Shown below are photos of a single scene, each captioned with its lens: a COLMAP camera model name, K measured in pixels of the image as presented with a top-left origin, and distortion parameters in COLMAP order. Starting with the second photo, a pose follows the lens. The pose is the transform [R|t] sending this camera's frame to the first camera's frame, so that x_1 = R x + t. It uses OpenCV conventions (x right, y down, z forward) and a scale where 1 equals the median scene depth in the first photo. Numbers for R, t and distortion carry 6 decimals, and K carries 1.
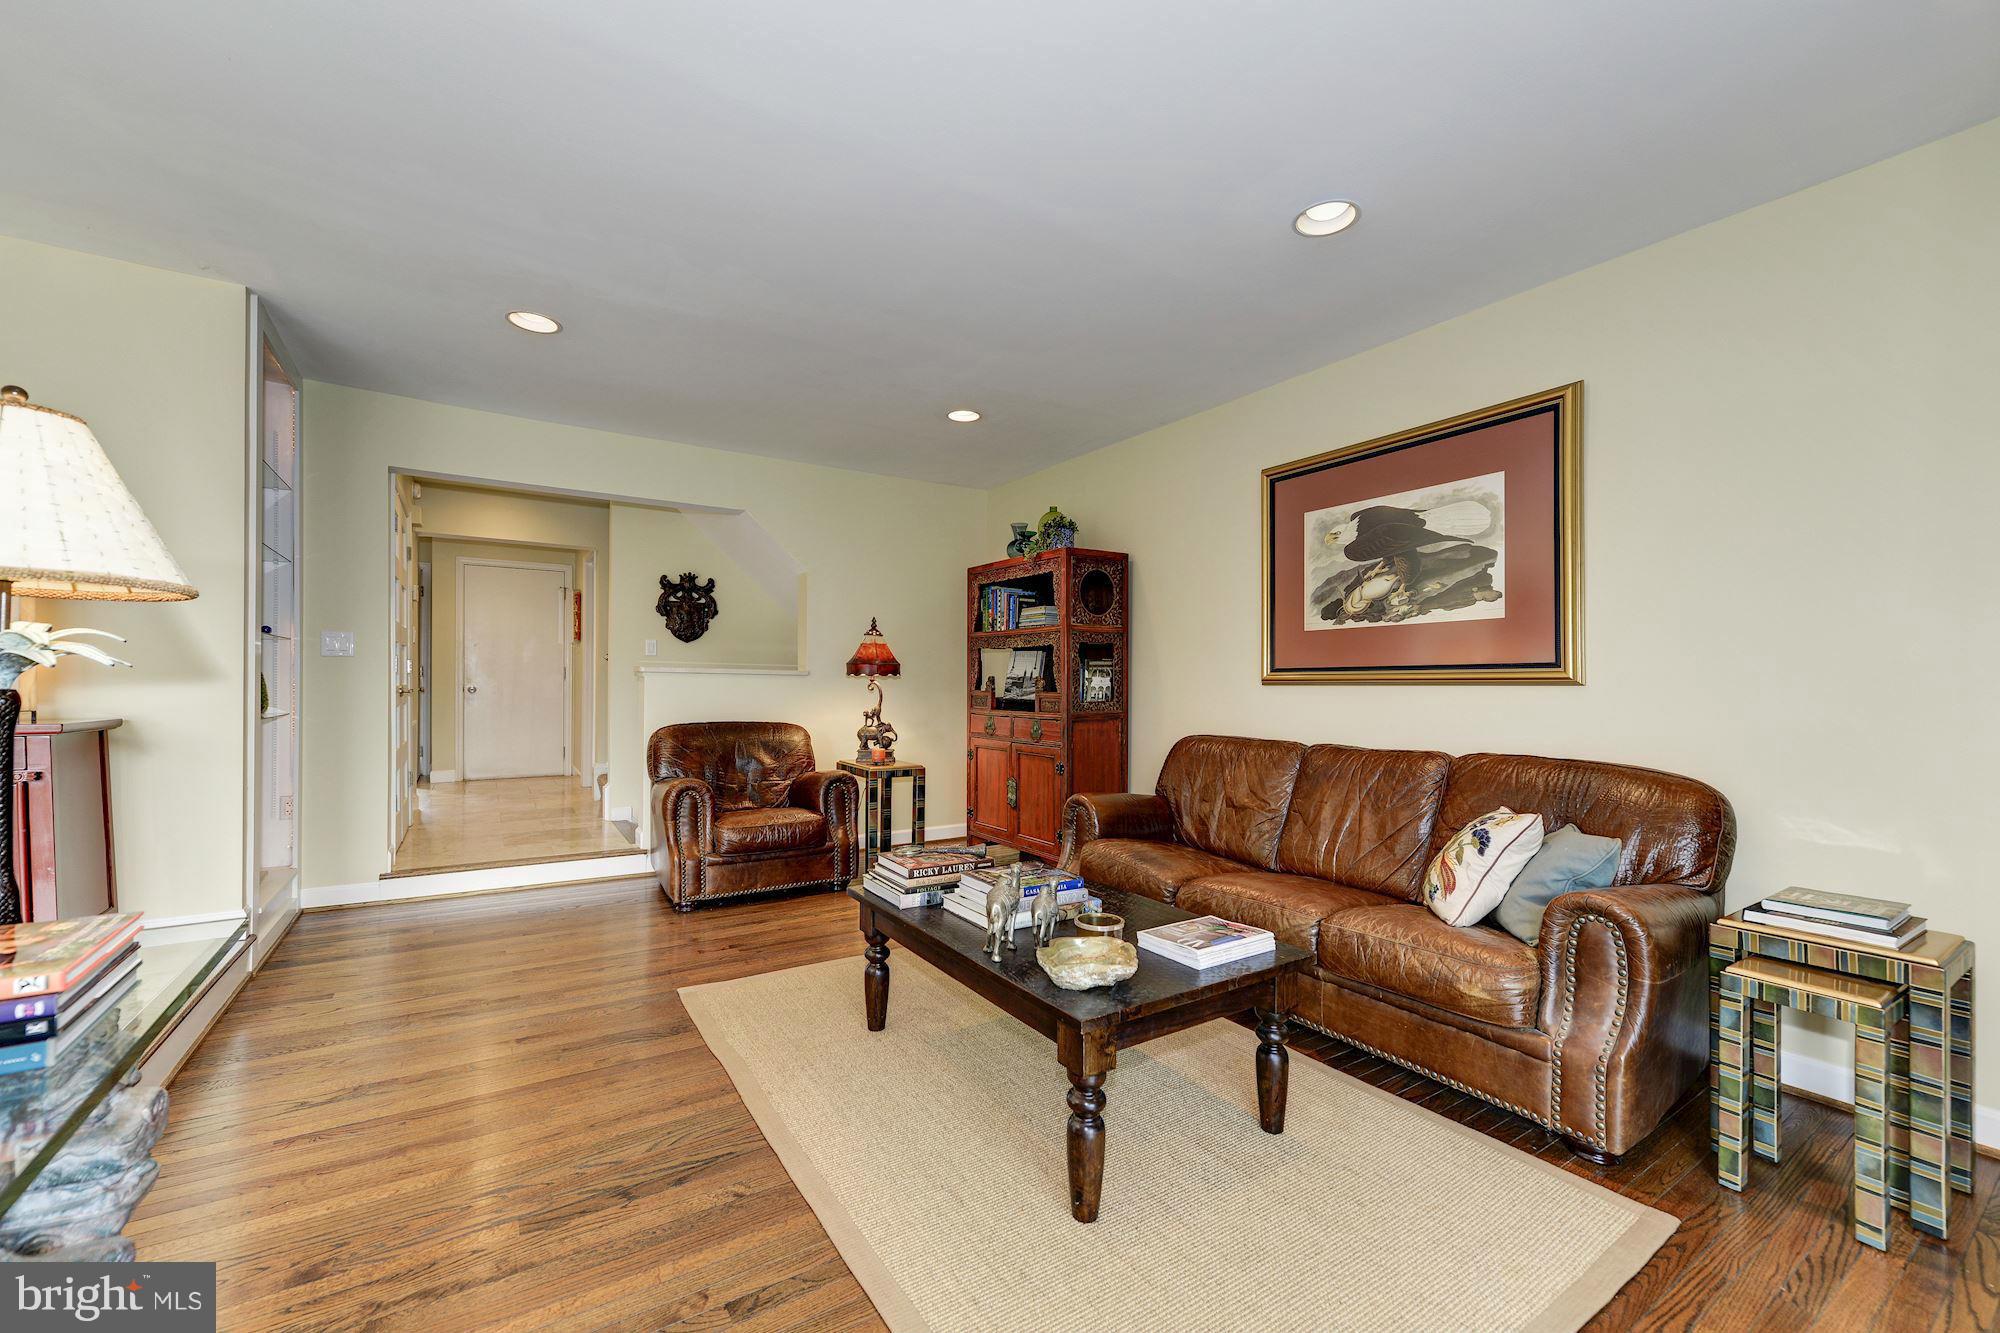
lens RADIAL K [[778.6, 0, 997.6], [0, 778.6, 677.5], [0, 0, 1]] dist [0.018748, -0.006679]
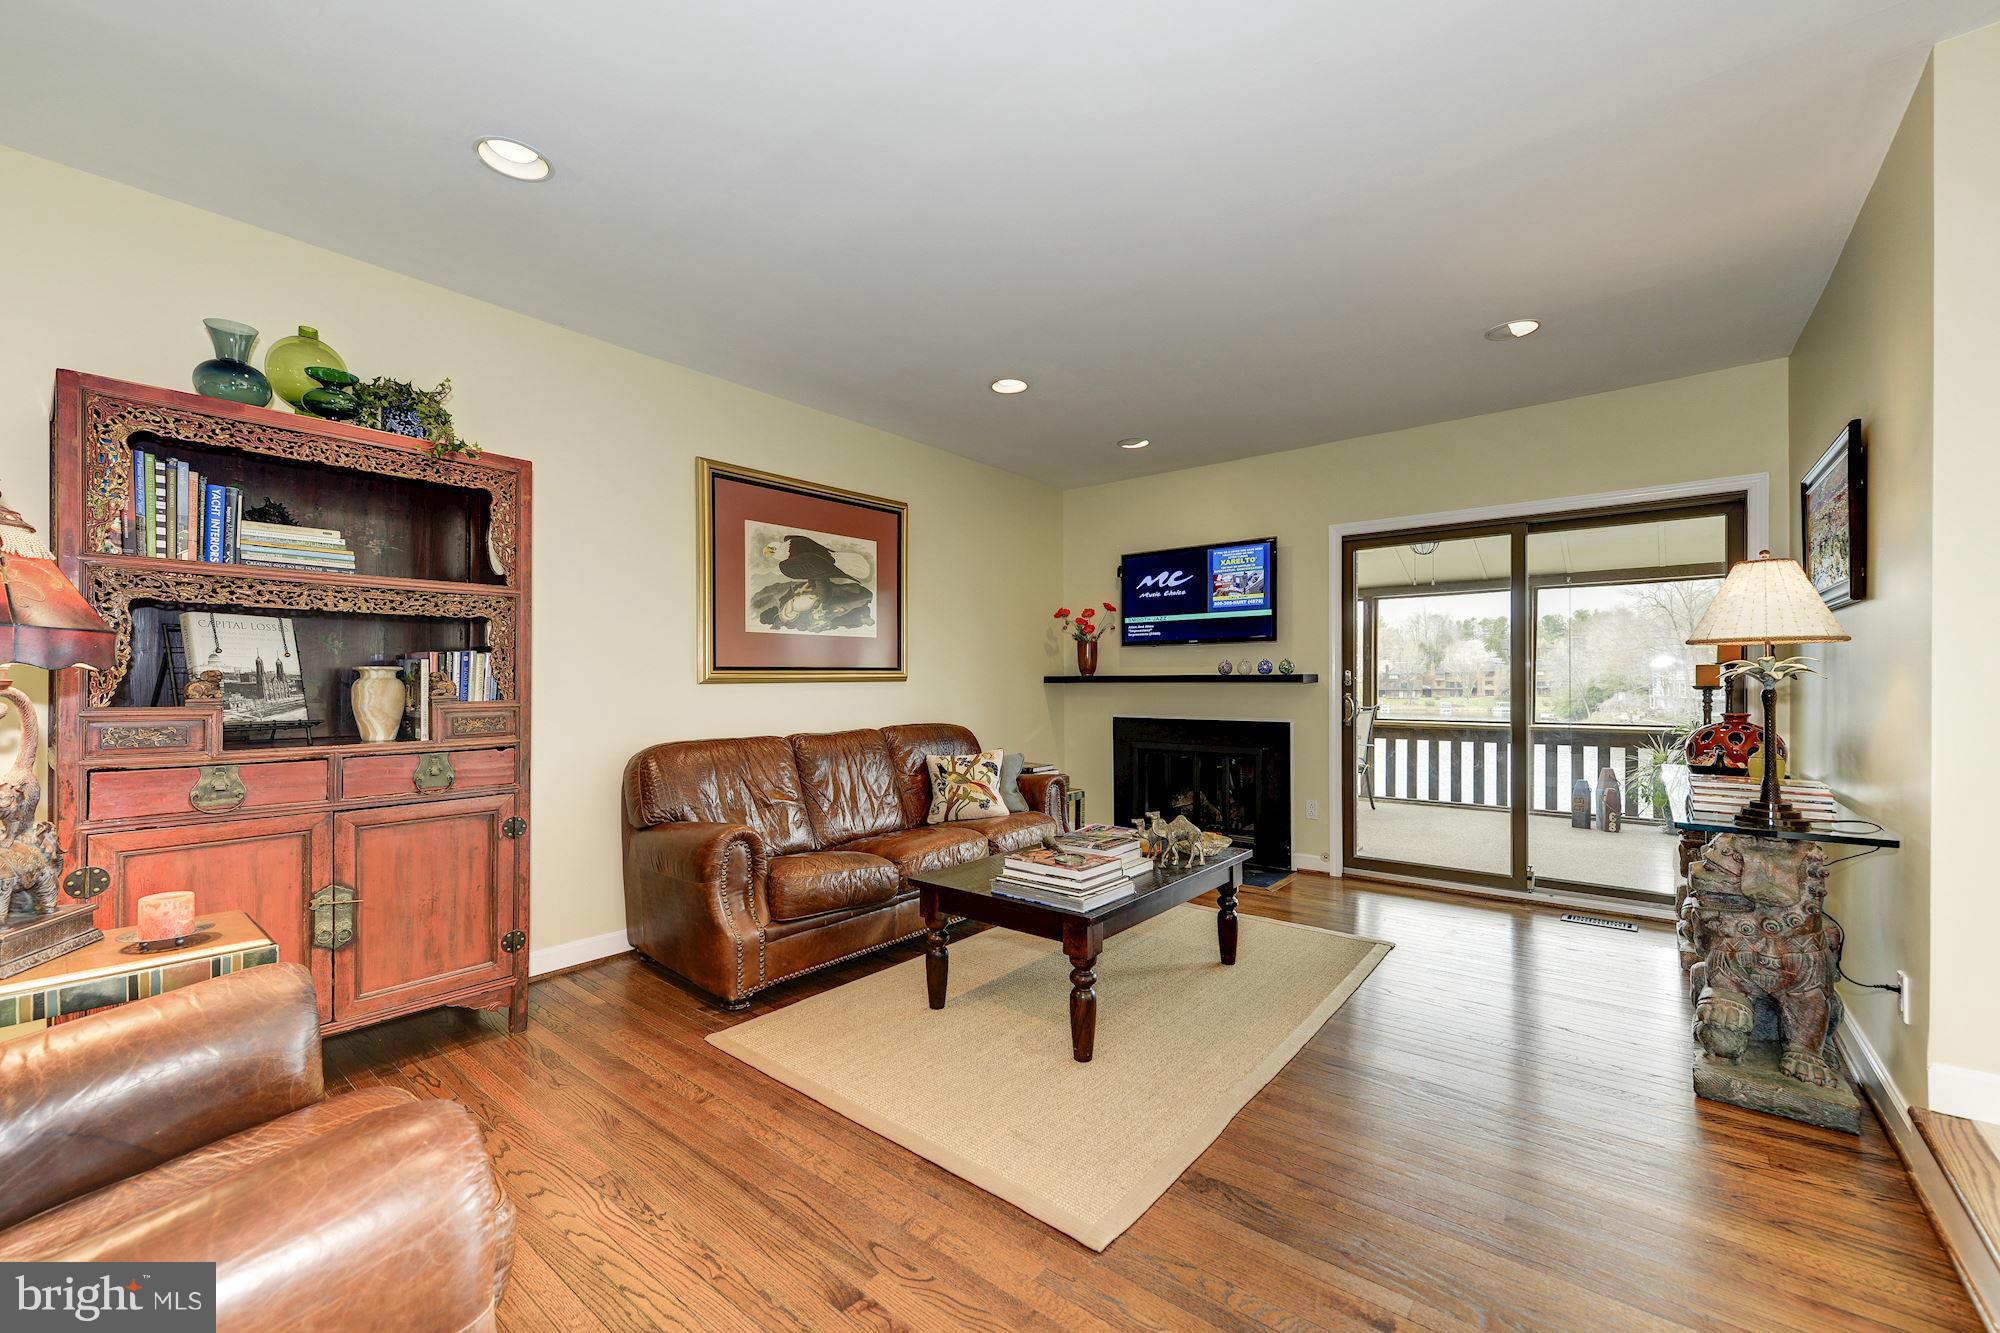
lens RADIAL K [[778.6, 0, 997.6], [0, 778.6, 677.5], [0, 0, 1]] dist [0.018748, -0.006679]
pose [[-0.269775, 0.004306, 0.962914, -0.726433], [0.003014, 0.999989, -0.003628, 0.006670], [-0.962919, 0.001923, -0.269785, 0.980015]]
